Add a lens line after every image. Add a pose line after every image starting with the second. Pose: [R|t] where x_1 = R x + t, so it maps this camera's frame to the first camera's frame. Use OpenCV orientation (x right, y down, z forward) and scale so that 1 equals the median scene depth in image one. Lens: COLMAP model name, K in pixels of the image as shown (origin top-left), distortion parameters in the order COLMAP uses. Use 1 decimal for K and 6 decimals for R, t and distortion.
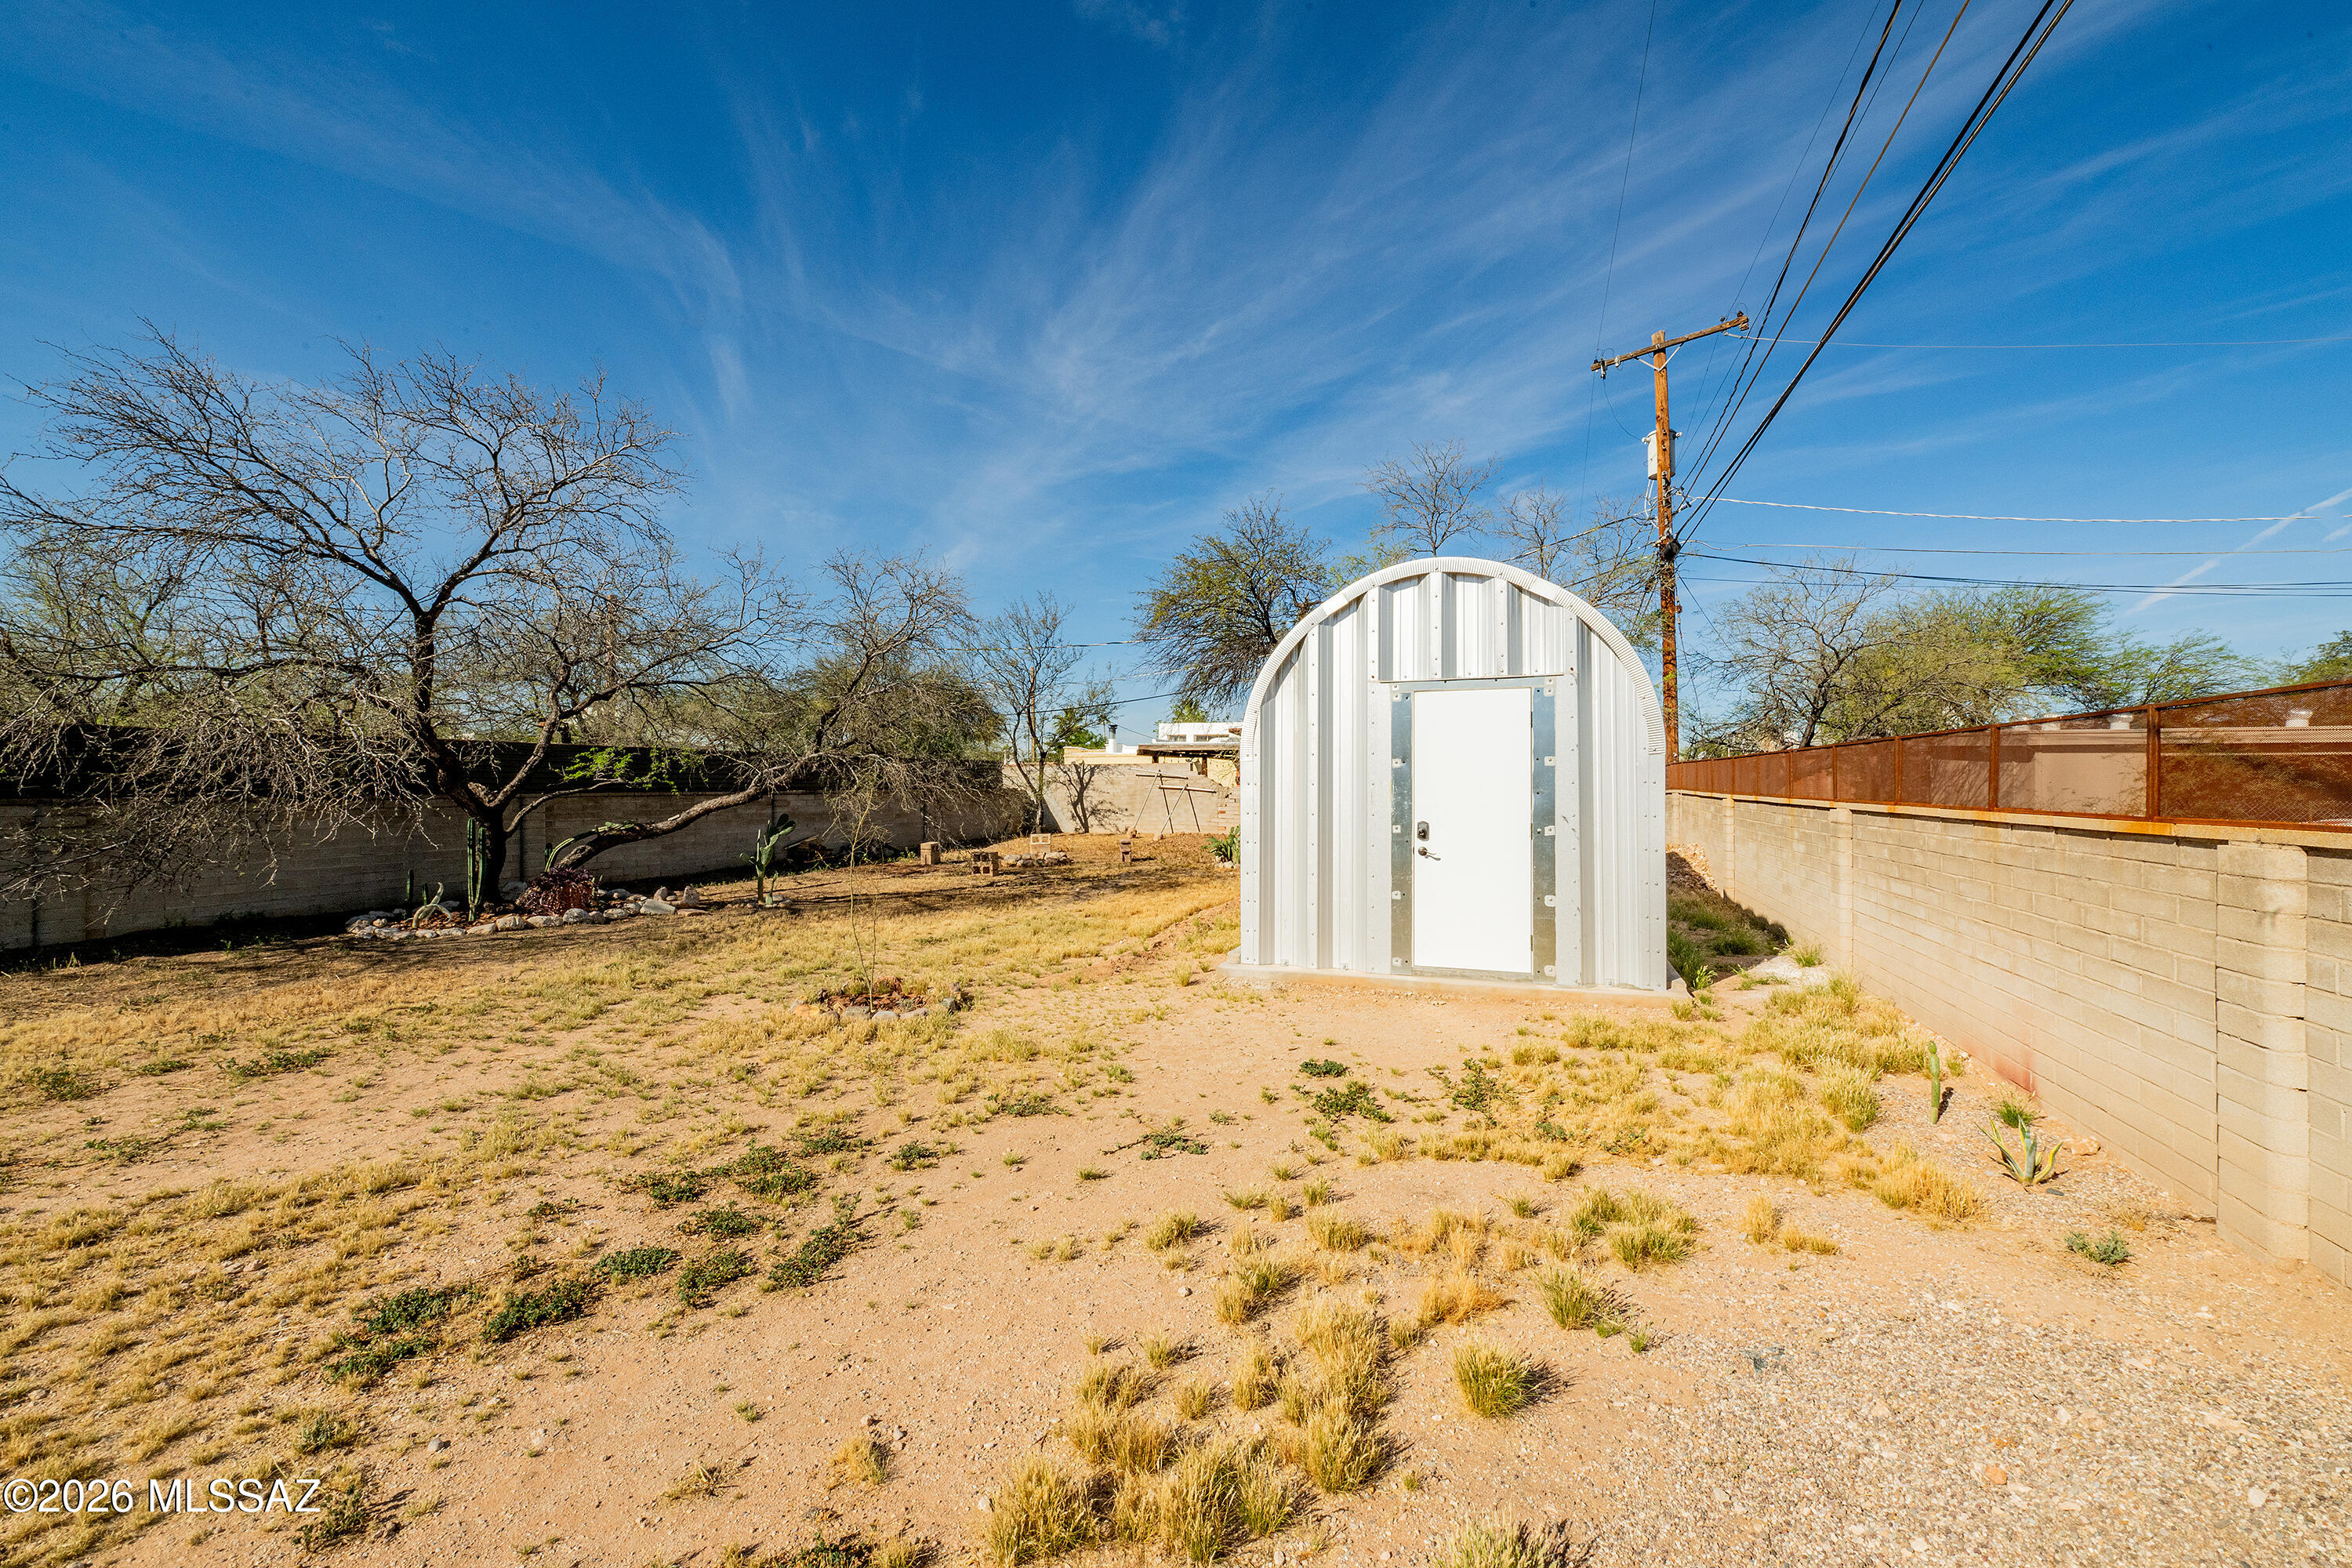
lens RADIAL K [[941.9, 0, 1176.0], [0, 941.9, 784.0], [0, 0, 1]] dist [-0.000529, 0.000121]
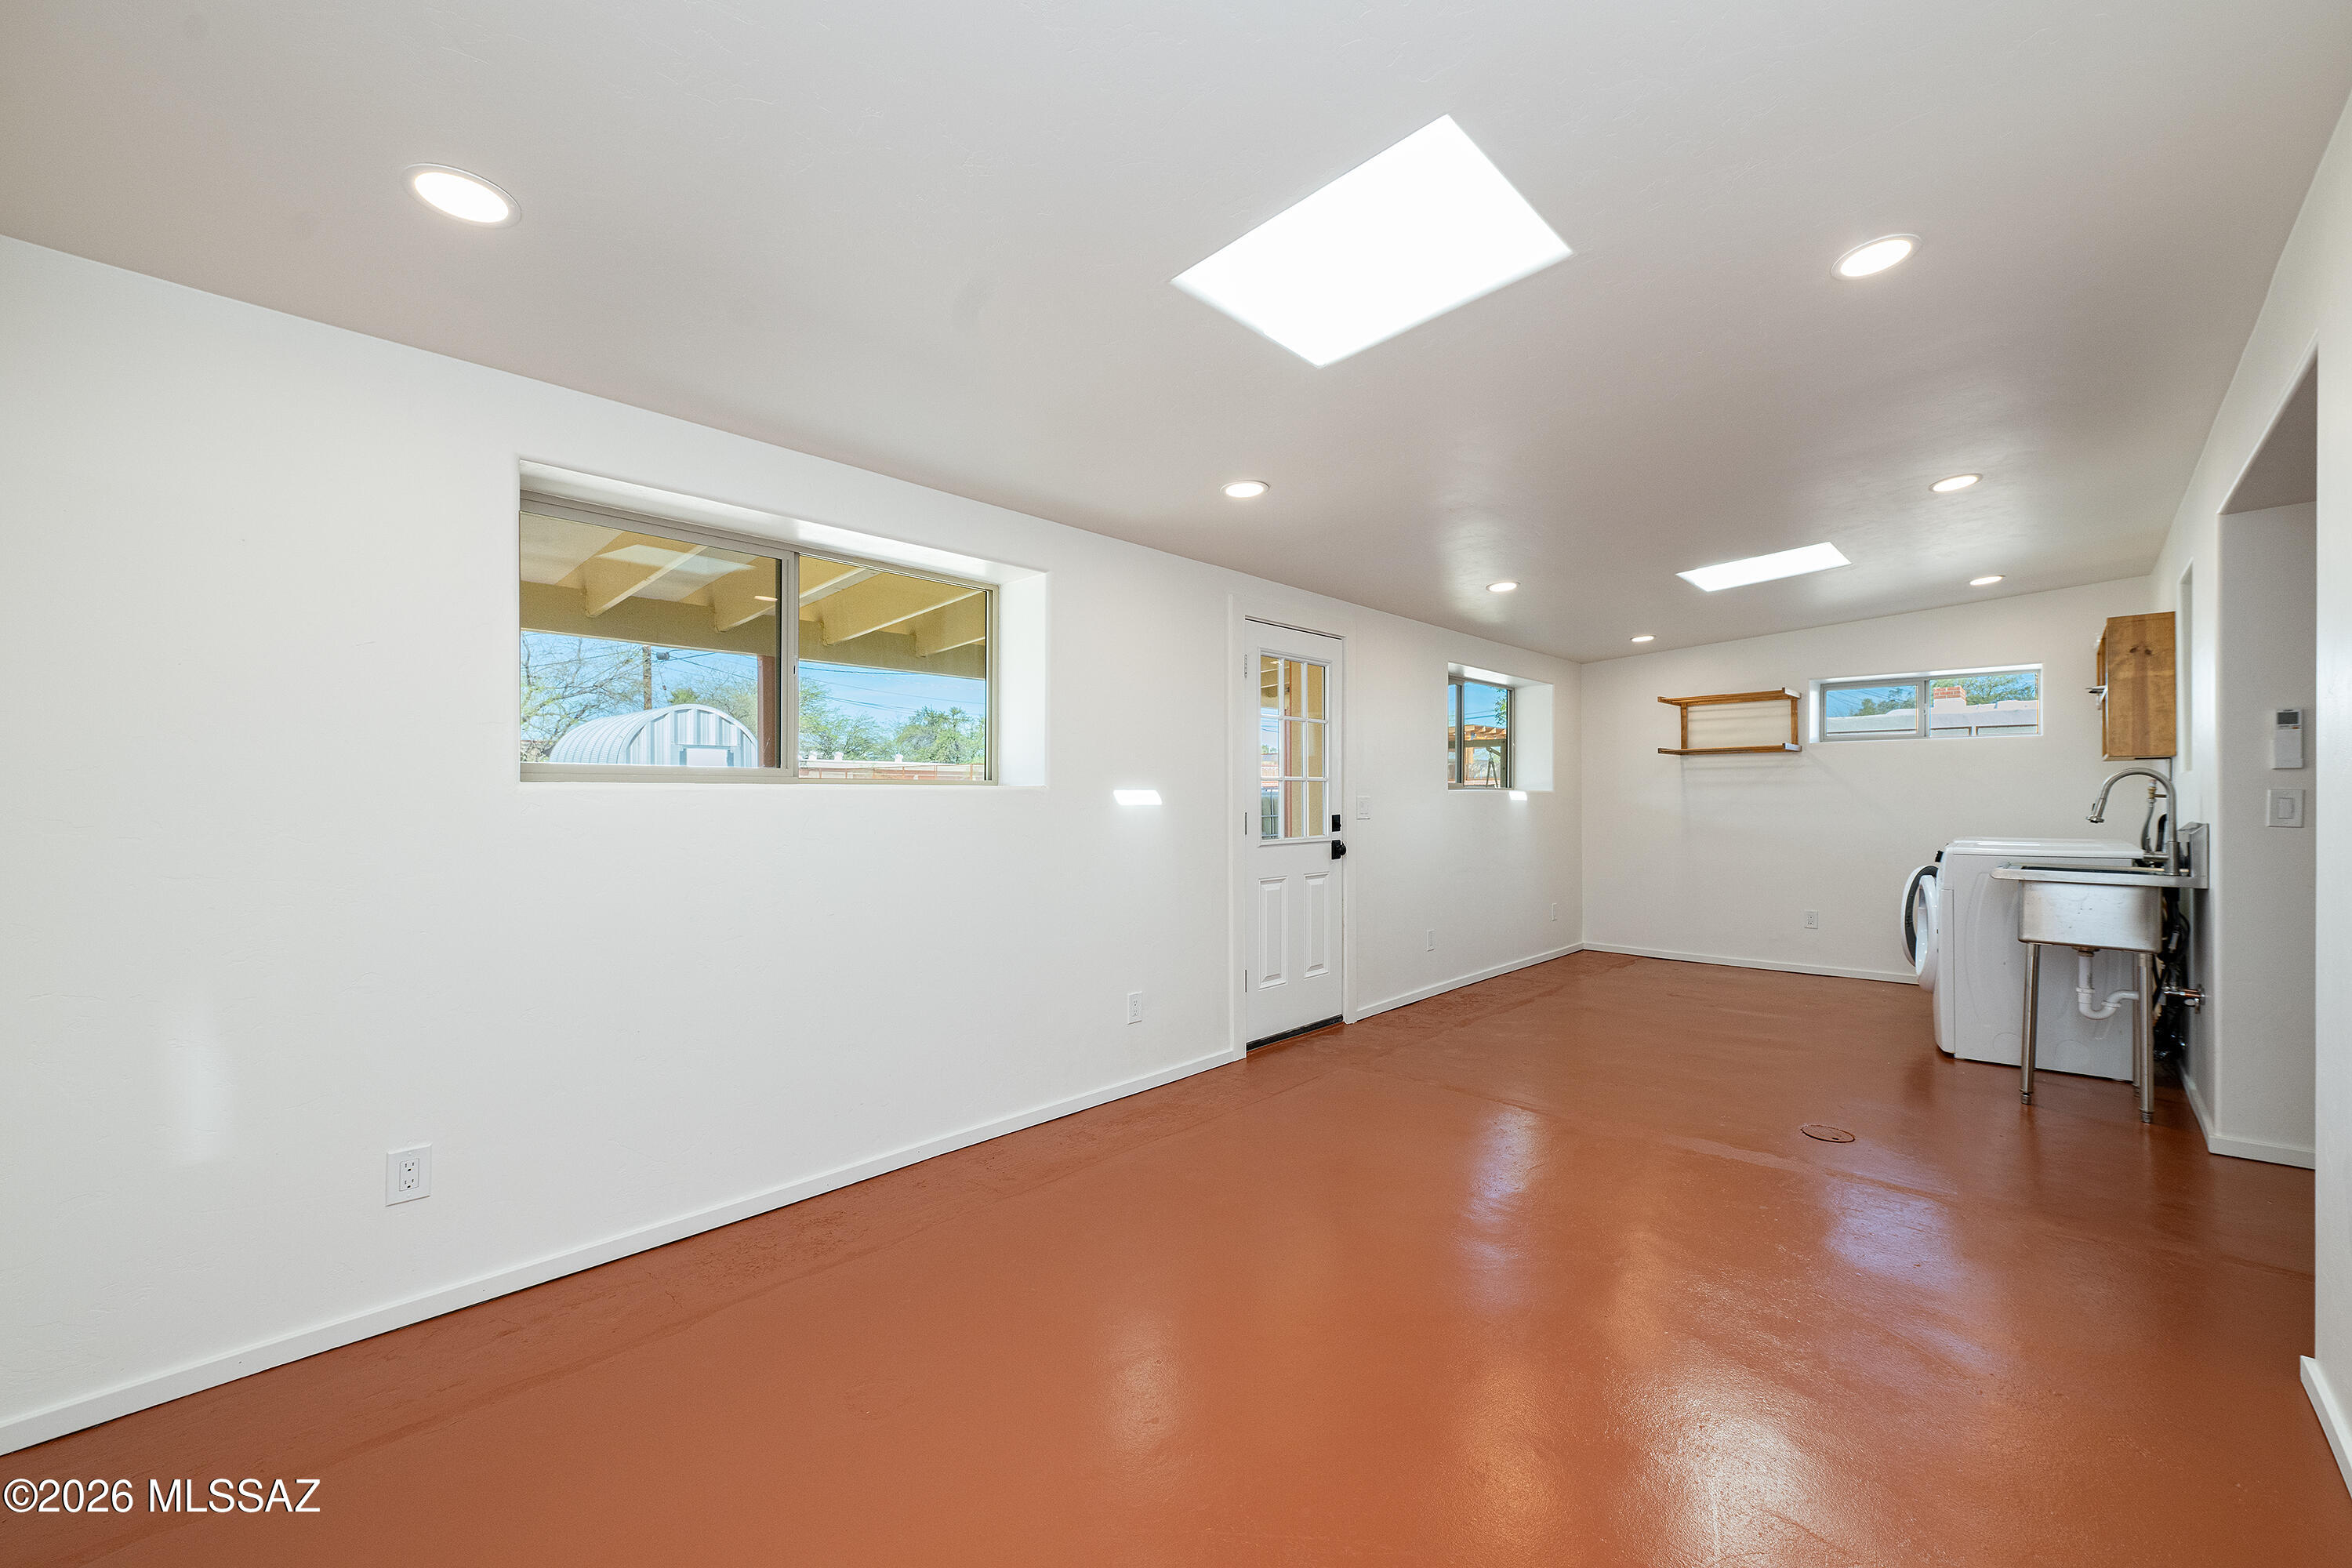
lens RADIAL K [[941.9, 0, 1176.0], [0, 941.9, 784.0], [0, 0, 1]] dist [-0.000529, 0.000121]
pose [[0.408473, 0.004010, 0.912762, -0.994509], [0.007162, 0.999945, -0.007598, 0.026300], [-0.912742, 0.009641, 0.408422, -0.886985]]
